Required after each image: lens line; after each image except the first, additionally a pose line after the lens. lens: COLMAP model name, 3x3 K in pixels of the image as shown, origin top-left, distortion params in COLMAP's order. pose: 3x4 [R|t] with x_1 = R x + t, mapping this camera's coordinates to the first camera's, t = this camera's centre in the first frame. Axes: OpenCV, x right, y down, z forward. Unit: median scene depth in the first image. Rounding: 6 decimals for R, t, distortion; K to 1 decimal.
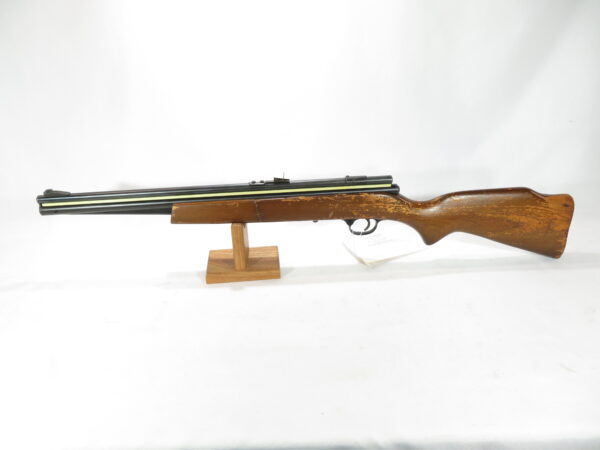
lens RADIAL K [[453.6, 0, 300.0], [0, 453.6, 225.0], [0, 0, 1]] dist [0.006086, -0.004201]
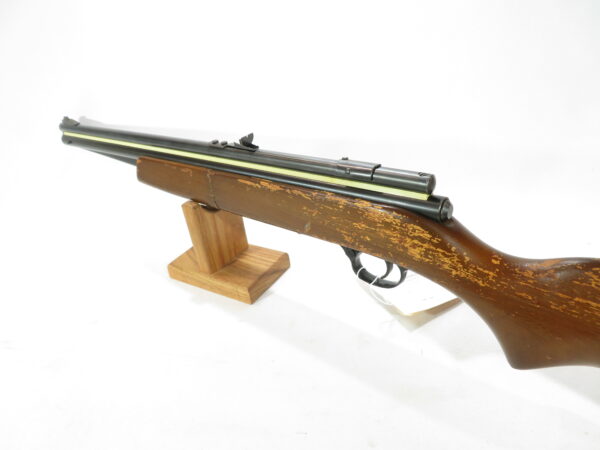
lens RADIAL K [[435.5, 0, 300.0], [0, 435.5, 225.0], [0, 0, 1]] dist [-0.005479, -0.001984]
pose [[0.745045, 0.261073, -0.613799, 0.356491], [-0.227115, 0.964525, 0.134572, -0.087819], [0.627158, 0.039141, 0.777908, 0.596278]]
